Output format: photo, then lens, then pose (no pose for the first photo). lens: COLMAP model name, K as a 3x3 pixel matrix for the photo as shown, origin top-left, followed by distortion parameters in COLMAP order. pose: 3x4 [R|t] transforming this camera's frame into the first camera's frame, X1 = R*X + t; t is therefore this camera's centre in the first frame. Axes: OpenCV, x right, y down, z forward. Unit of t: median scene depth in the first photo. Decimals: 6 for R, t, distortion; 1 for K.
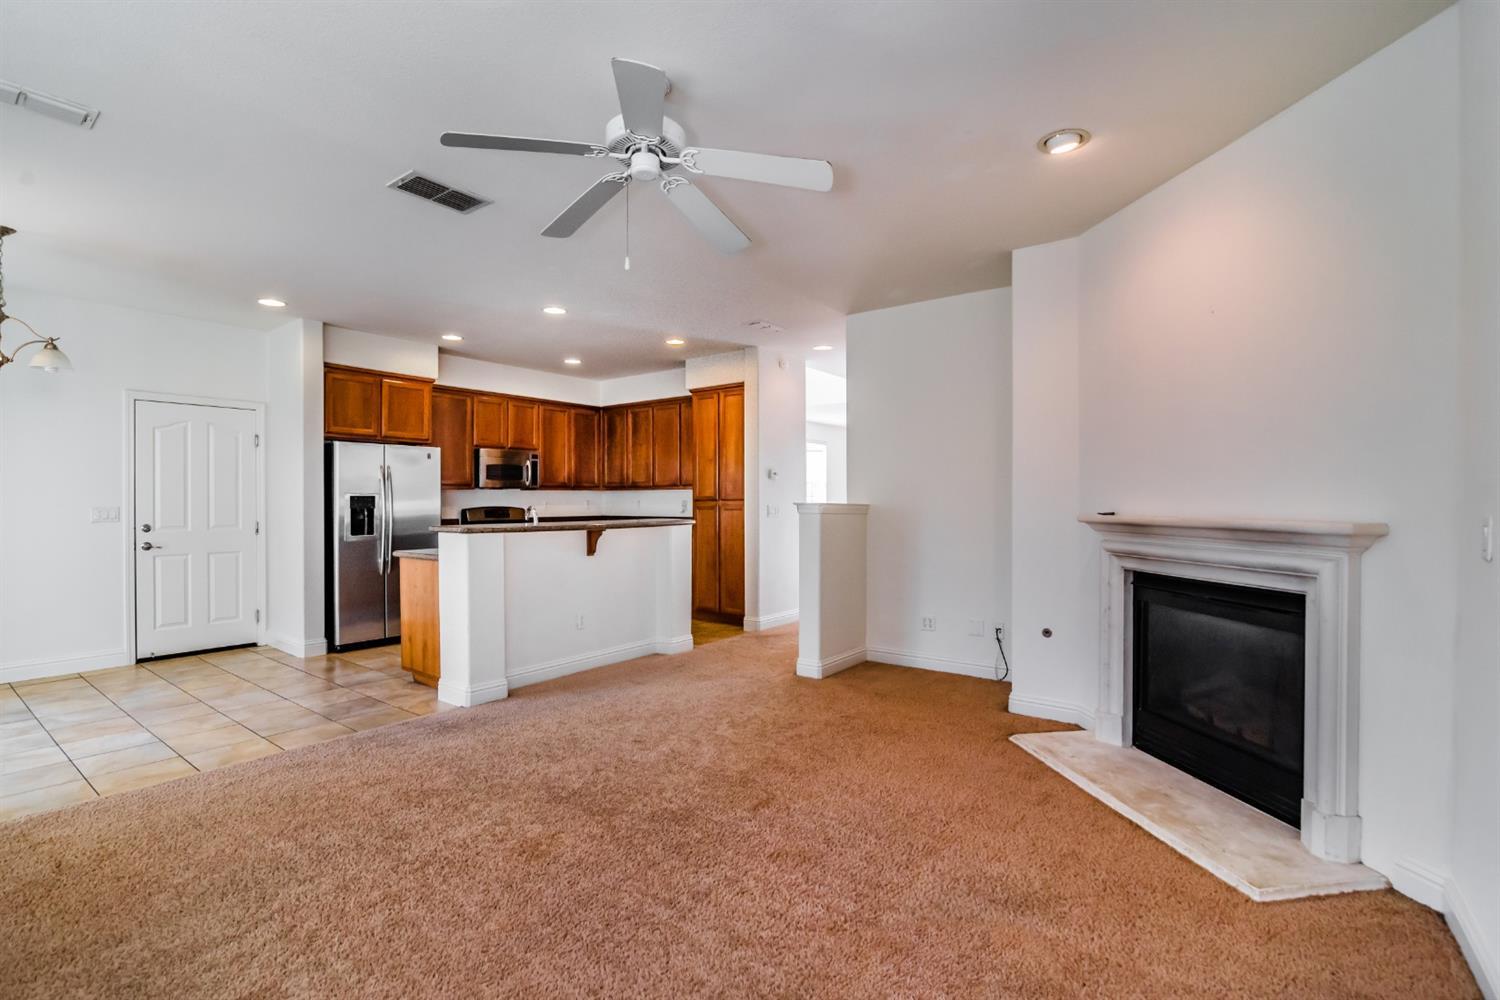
lens RADIAL K [[687.0, 0, 749.8], [0, 687.0, 500.2], [0, 0, 1]] dist [-0.013231, -0.002025]
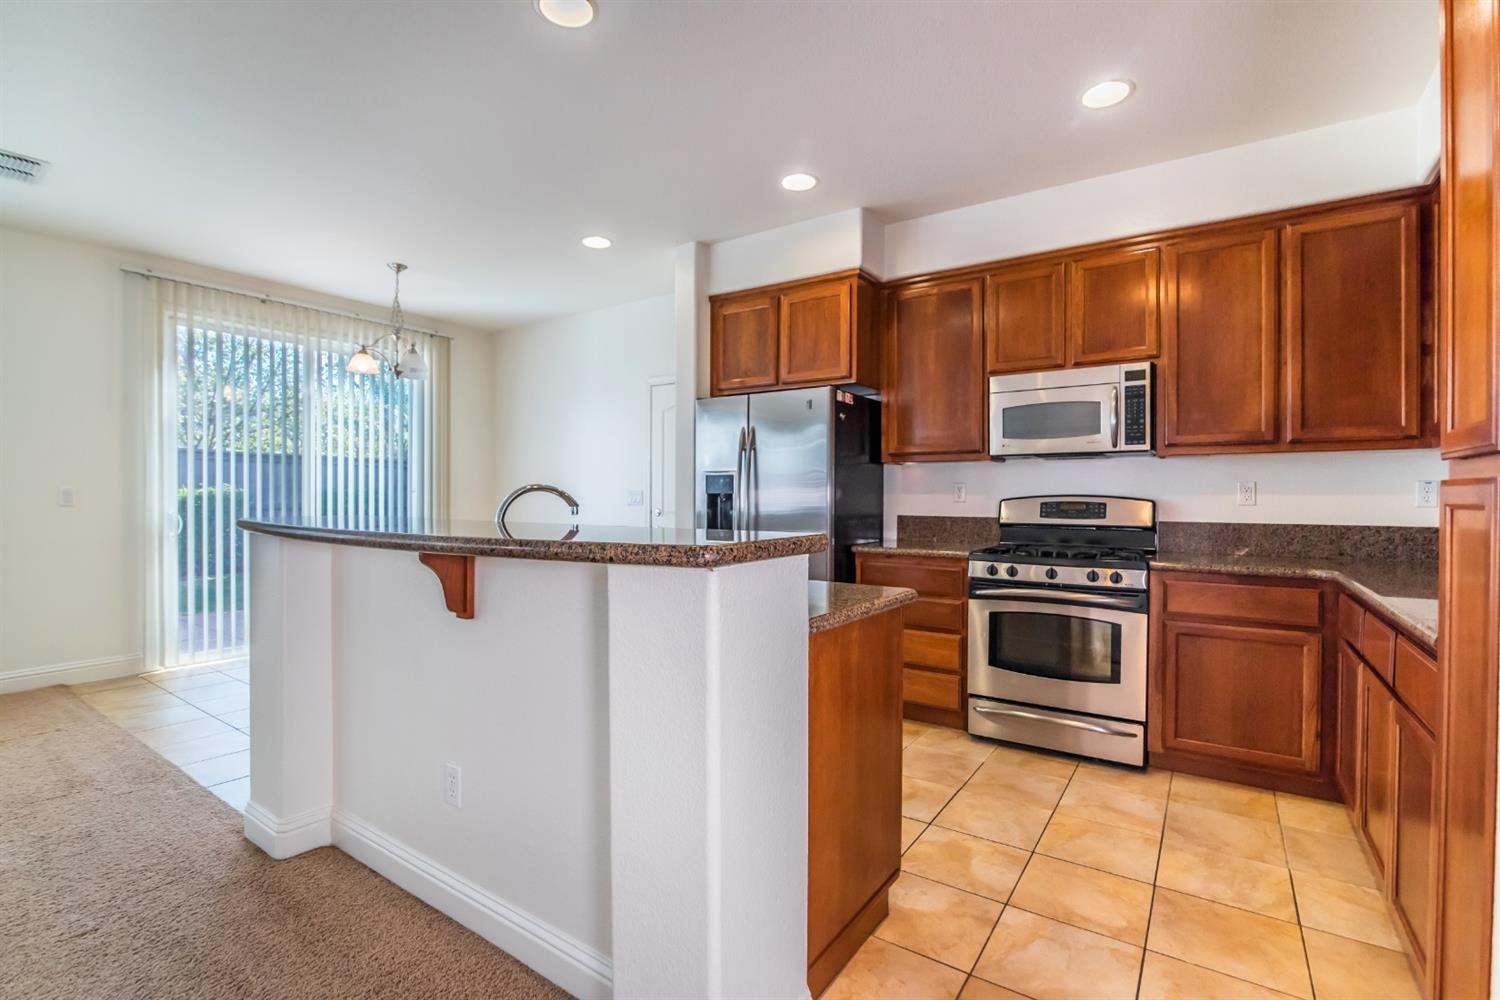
lens RADIAL K [[687.0, 0, 751.5], [0, 687.0, 502.2], [0, 0, 1]] dist [-0.013231, -0.002025]
pose [[0.039023, 0.008779, -0.999200, 0.094118], [-0.006514, 0.999942, 0.008531, 0.011642], [0.999217, 0.006176, 0.039078, 0.799397]]
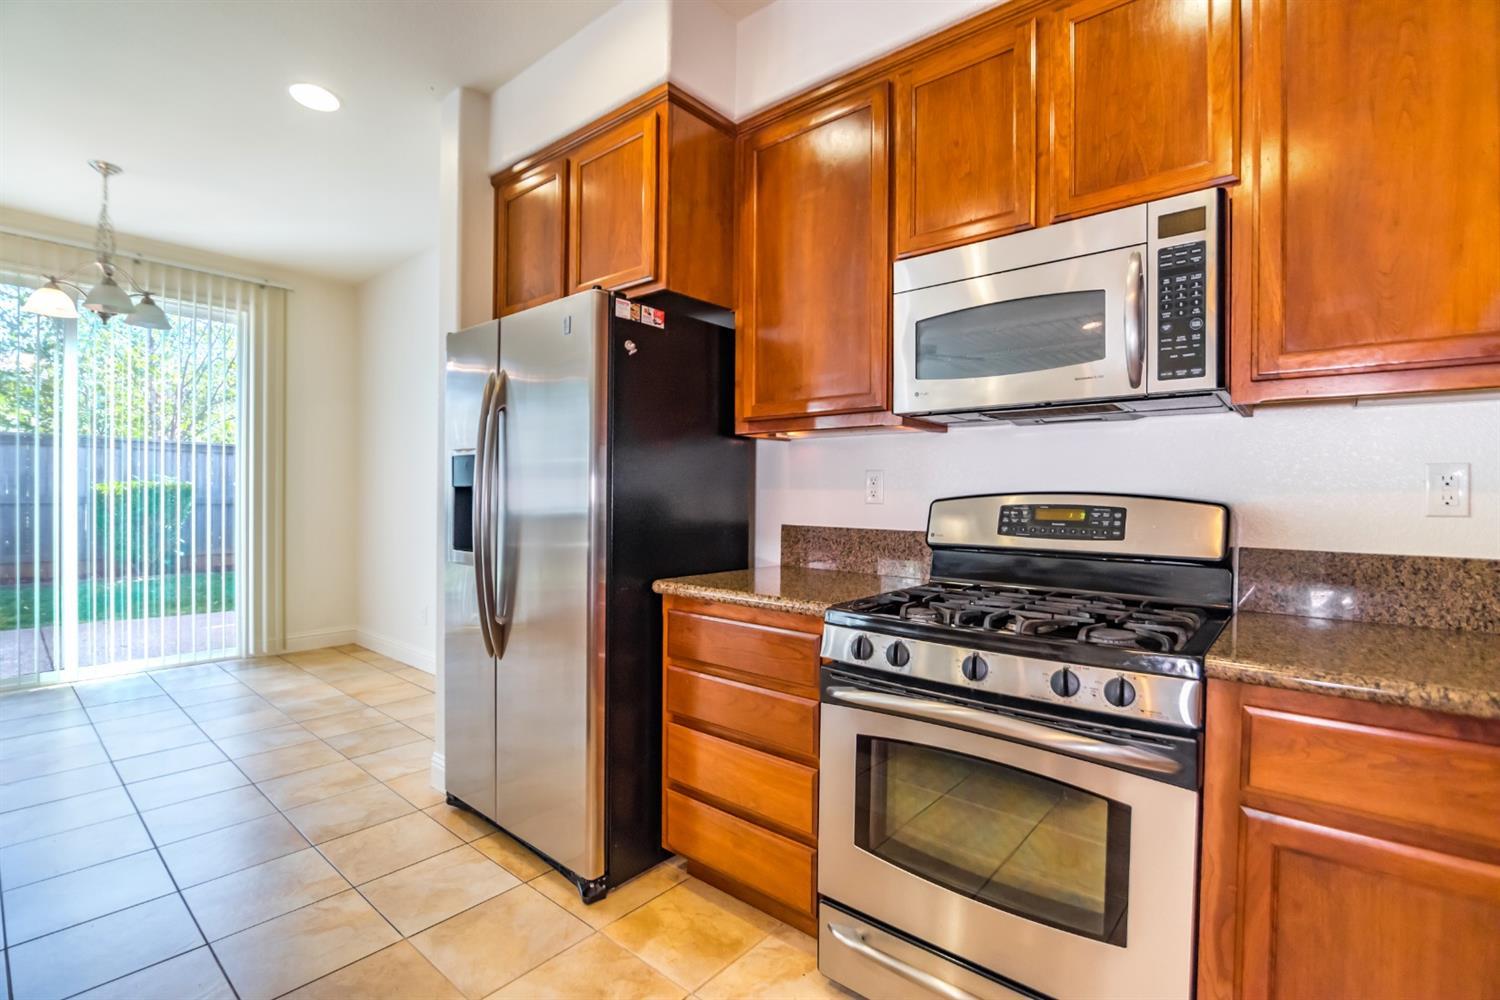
lens RADIAL K [[687.0, 0, 747.8], [0, 687.0, 500.6], [0, 0, 1]] dist [-0.013231, -0.002025]
pose [[-0.066751, 0.008861, -0.997730, -0.131640], [-0.013290, 0.999864, 0.009769, 0.011435], [0.997681, 0.013912, -0.066624, 0.952145]]
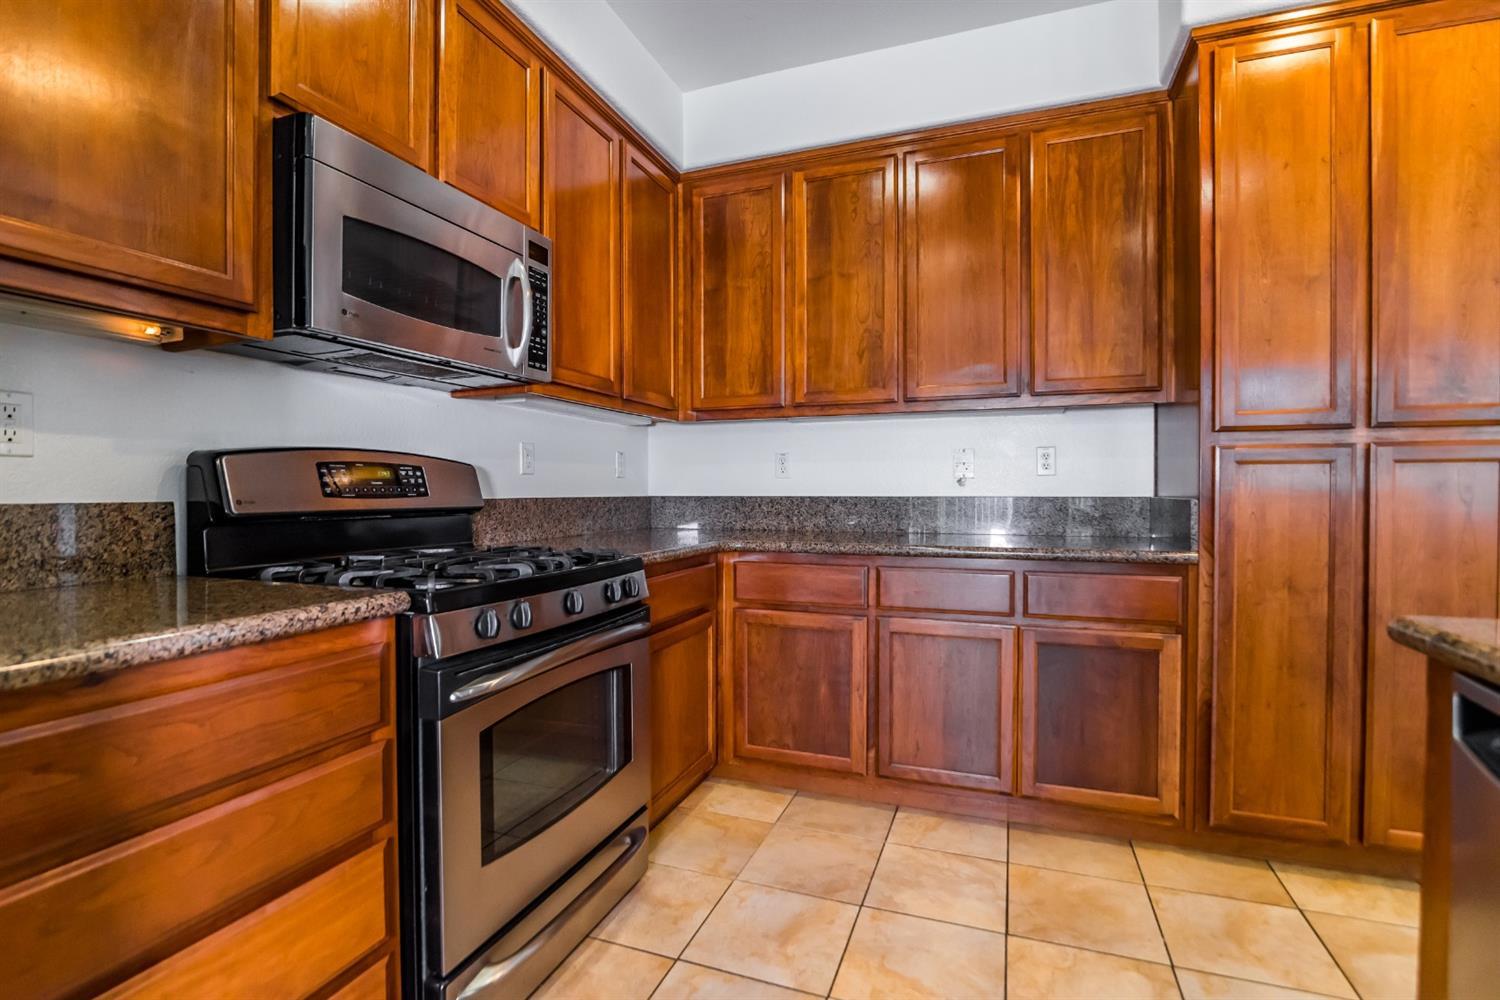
lens RADIAL K [[687.0, 0, 751.6], [0, 687.0, 501.2], [0, 0, 1]] dist [-0.013231, -0.002025]
pose [[0.960432, -0.003687, 0.278490, -0.328567], [-0.000449, 0.999891, 0.014785, 0.023761], [-0.278514, -0.014325, 0.960325, 0.785193]]
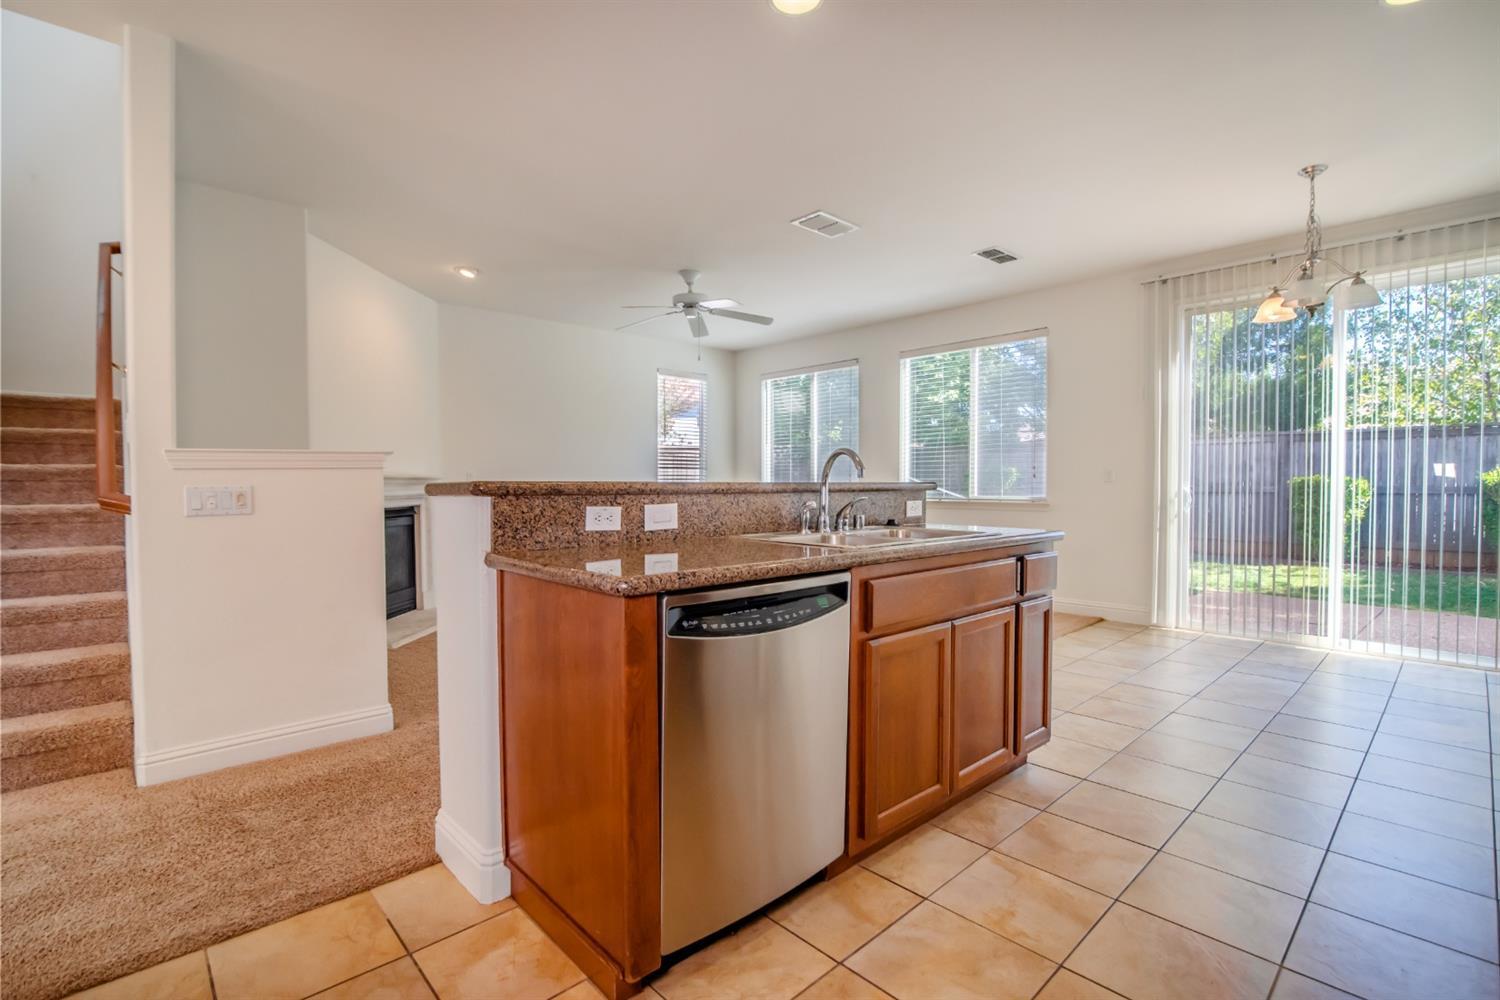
lens RADIAL K [[687.0, 0, 762.4], [0, 687.0, 499.9], [0, 0, 1]] dist [-0.013231, -0.002025]
pose [[-0.985354, -0.000291, 0.170520, -0.244425], [0.003971, 0.999688, 0.024654, 0.022287], [-0.170474, 0.024970, -0.985046, 1.042548]]
